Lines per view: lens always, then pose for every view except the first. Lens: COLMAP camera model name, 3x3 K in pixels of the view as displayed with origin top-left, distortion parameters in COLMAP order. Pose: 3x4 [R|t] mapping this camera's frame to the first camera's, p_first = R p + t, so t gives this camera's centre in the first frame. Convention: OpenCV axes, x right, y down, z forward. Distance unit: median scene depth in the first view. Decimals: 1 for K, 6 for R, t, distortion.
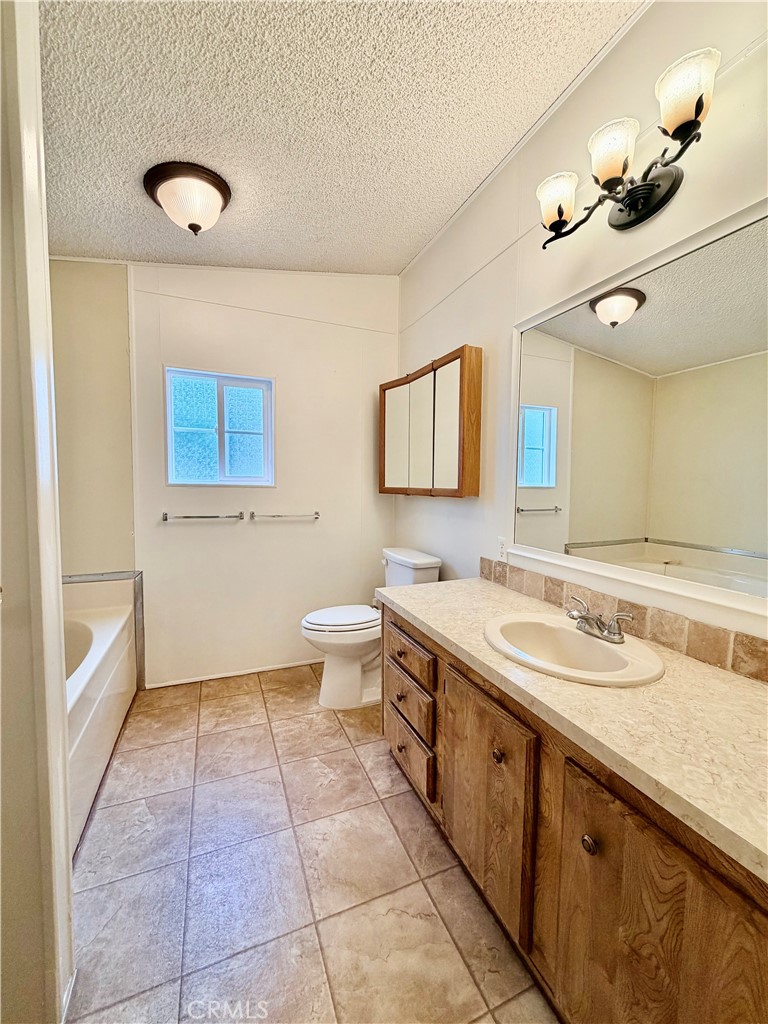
lens RADIAL K [[409.9, 0, 383.4], [0, 409.9, 509.9], [0, 0, 1]] dist [-0.000815, 0.000856]
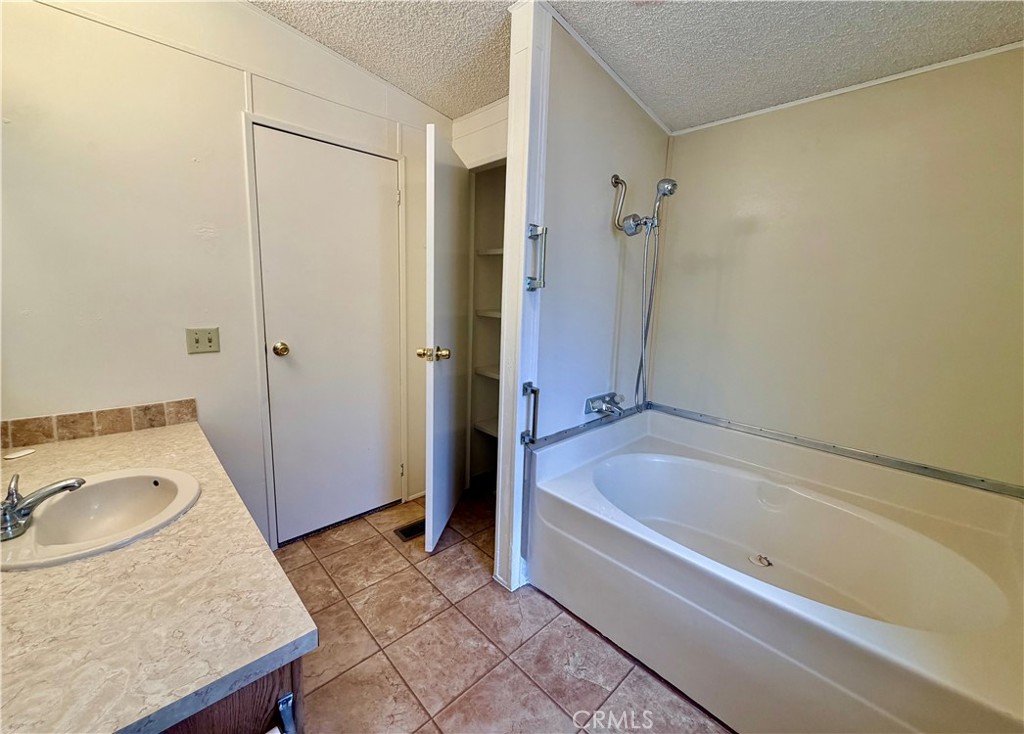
lens RADIAL K [[405.2, 0, 505.0], [0, 405.2, 352.9], [0, 0, 1]] dist [0.000523, 0.000039]
pose [[-0.934887, 0.013310, -0.354695, -0.058007], [-0.064247, 0.976445, 0.205979, -0.176218], [0.349081, 0.215355, -0.912011, 1.475806]]
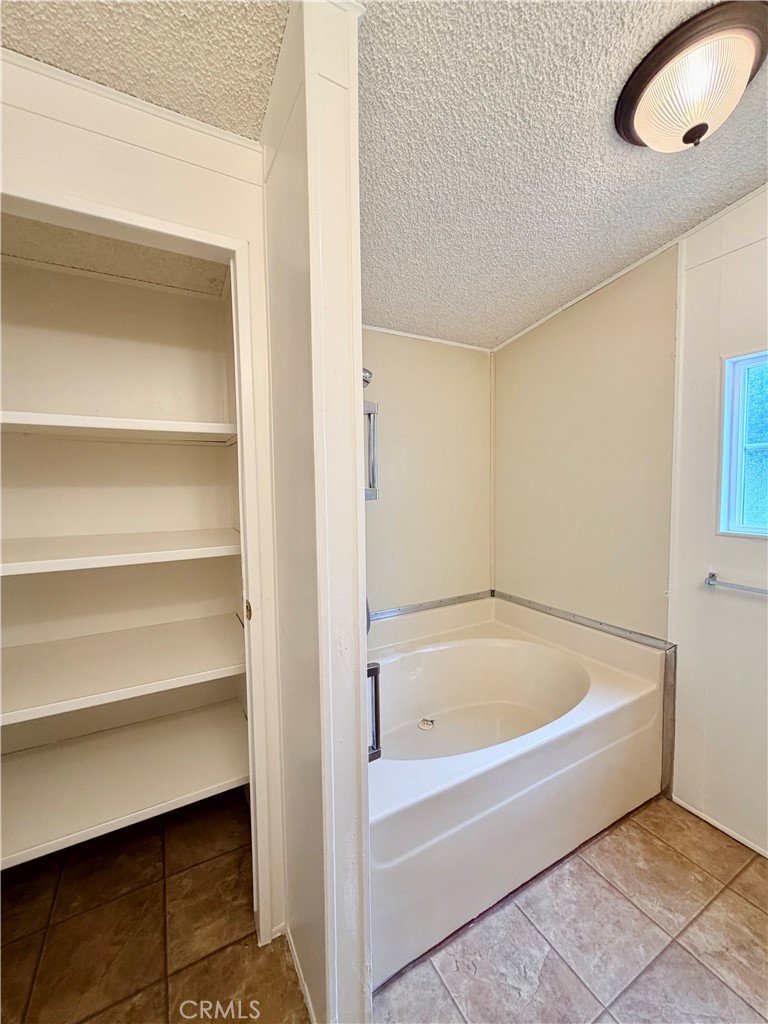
lens RADIAL K [[409.9, 0, 383.4], [0, 409.9, 509.9], [0, 0, 1]] dist [-0.000815, 0.000856]
pose [[0.112882, 0.042473, -0.992700, 0.120295], [-0.046027, 0.998237, 0.037476, -0.140949], [0.992542, 0.041460, 0.114638, 0.521350]]
